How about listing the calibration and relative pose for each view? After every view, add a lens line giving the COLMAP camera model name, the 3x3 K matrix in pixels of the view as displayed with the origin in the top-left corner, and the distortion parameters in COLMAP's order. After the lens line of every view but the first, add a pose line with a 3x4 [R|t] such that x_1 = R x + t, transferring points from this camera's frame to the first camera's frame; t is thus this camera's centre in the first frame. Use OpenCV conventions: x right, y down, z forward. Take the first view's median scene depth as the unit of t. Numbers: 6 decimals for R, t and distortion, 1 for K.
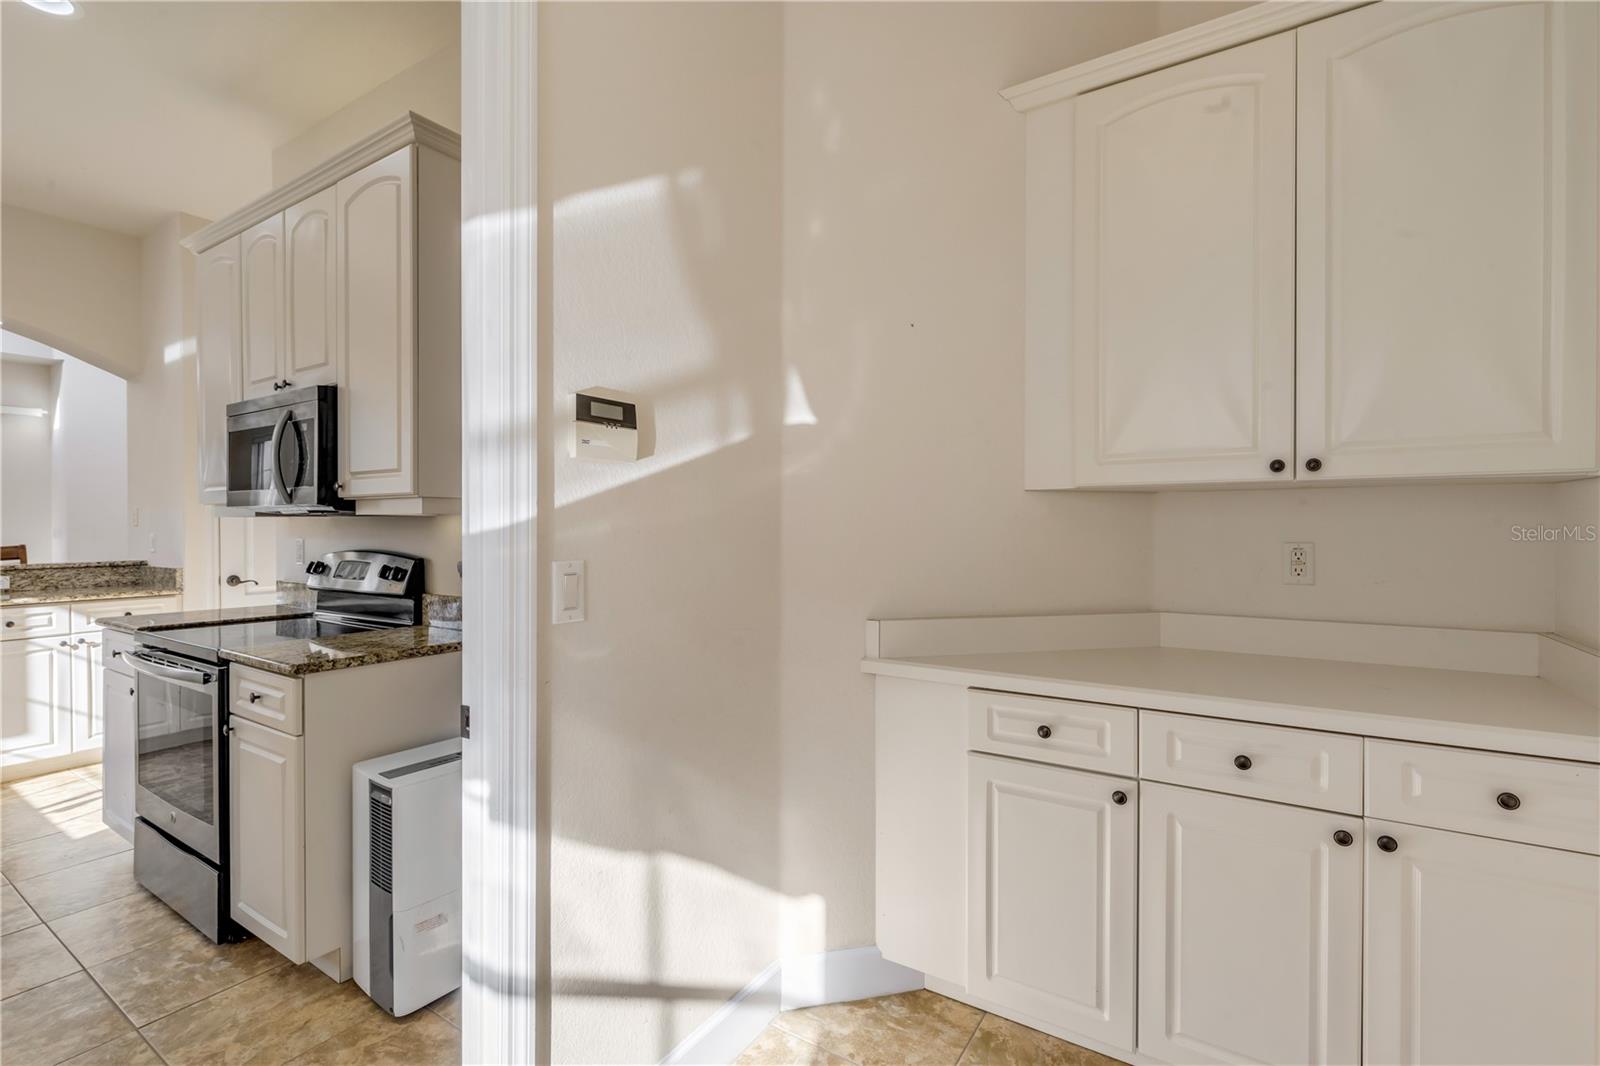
lens RADIAL K [[722.9, 0, 795.4], [0, 722.9, 534.3], [0, 0, 1]] dist [0.004528, -0.000872]
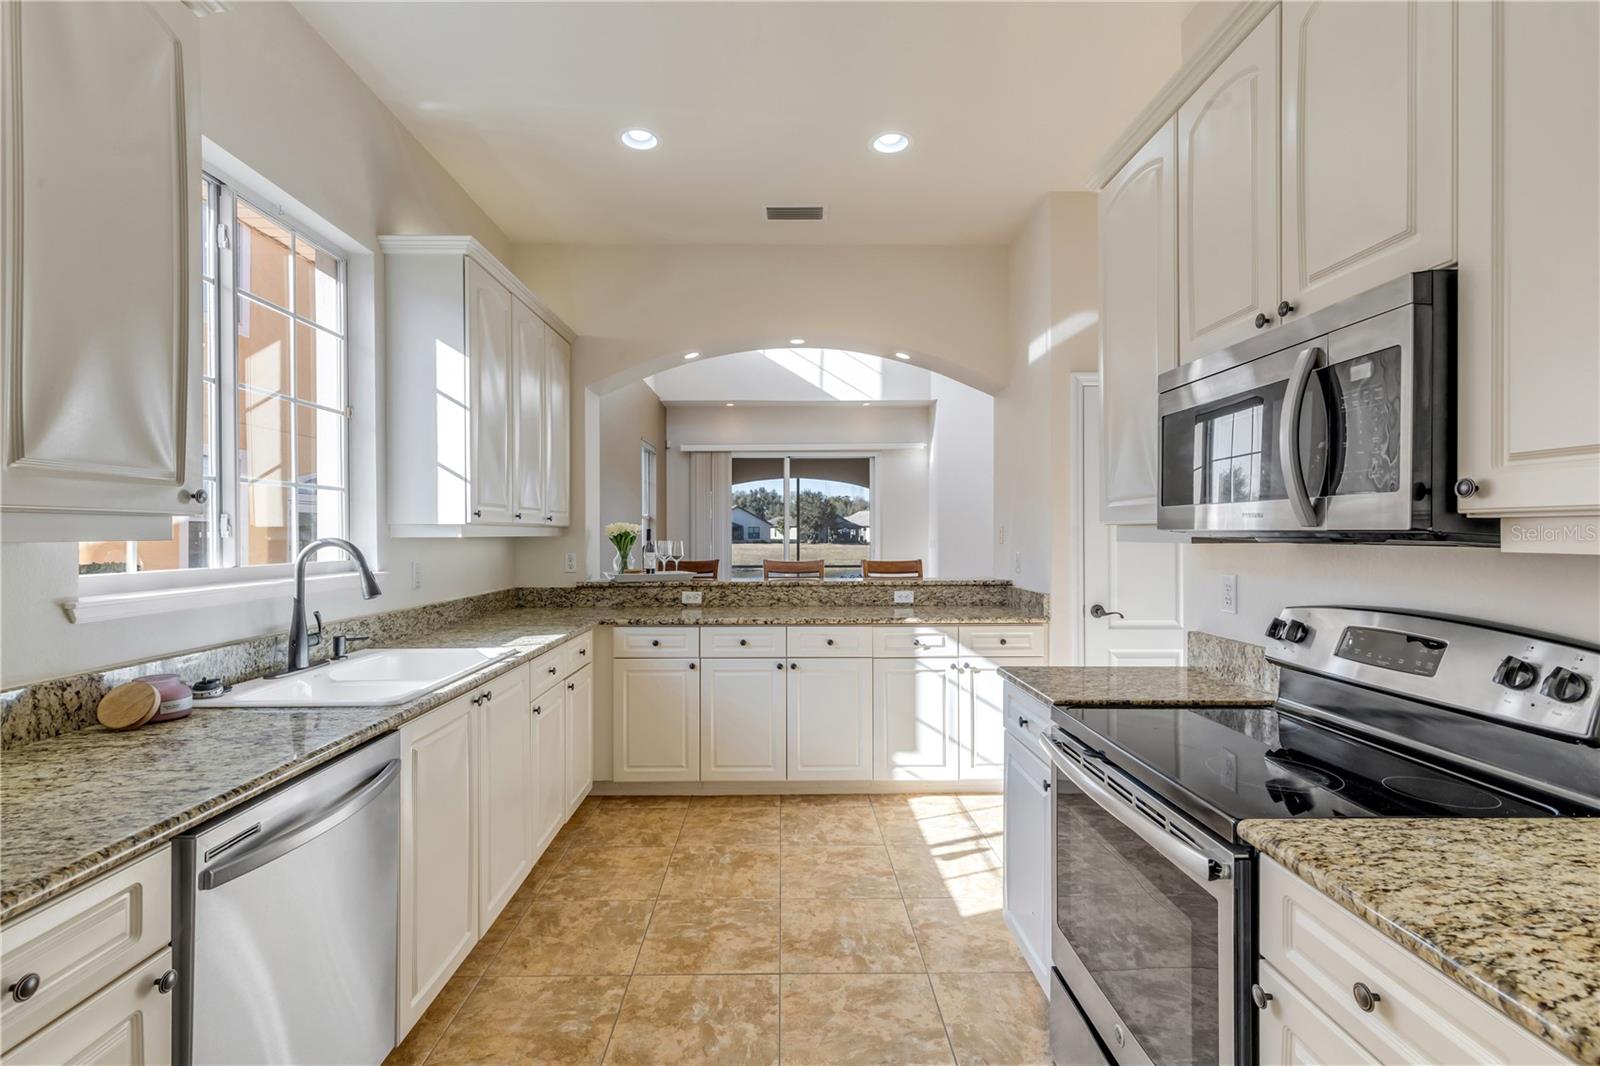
lens RADIAL K [[732.3, 0, 807.8], [0, 732.3, 529.4], [0, 0, 1]] dist [0.007167, -0.001520]
pose [[0.582663, -0.006709, -0.812686, -0.319889], [-0.005361, 0.999912, -0.012099, -0.021554], [0.812696, 0.011407, 0.582576, 0.263408]]
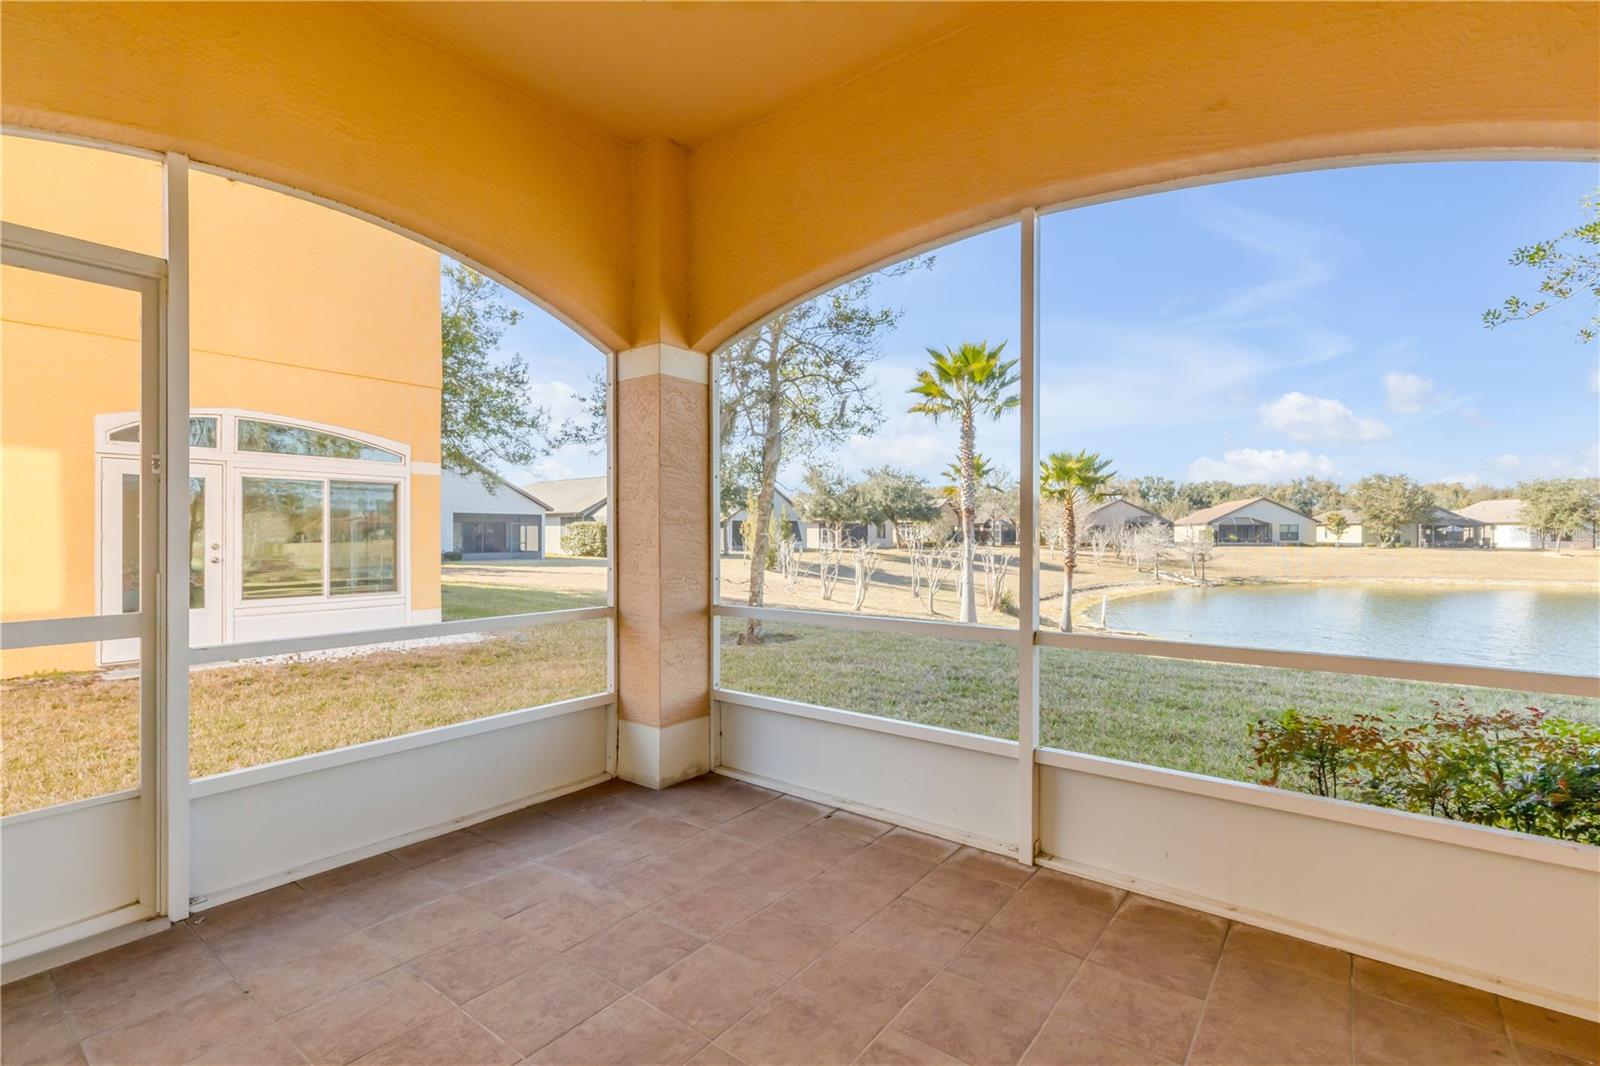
lens RADIAL K [[722.9, 0, 799.6], [0, 722.9, 535.1], [0, 0, 1]] dist [0.004528, -0.000872]
pose [[-0.062341, 0.000239, -0.998055, -2.416057], [-0.010964, 0.999939, 0.000924, -0.013160], [0.997995, 0.011001, -0.062335, 2.006157]]
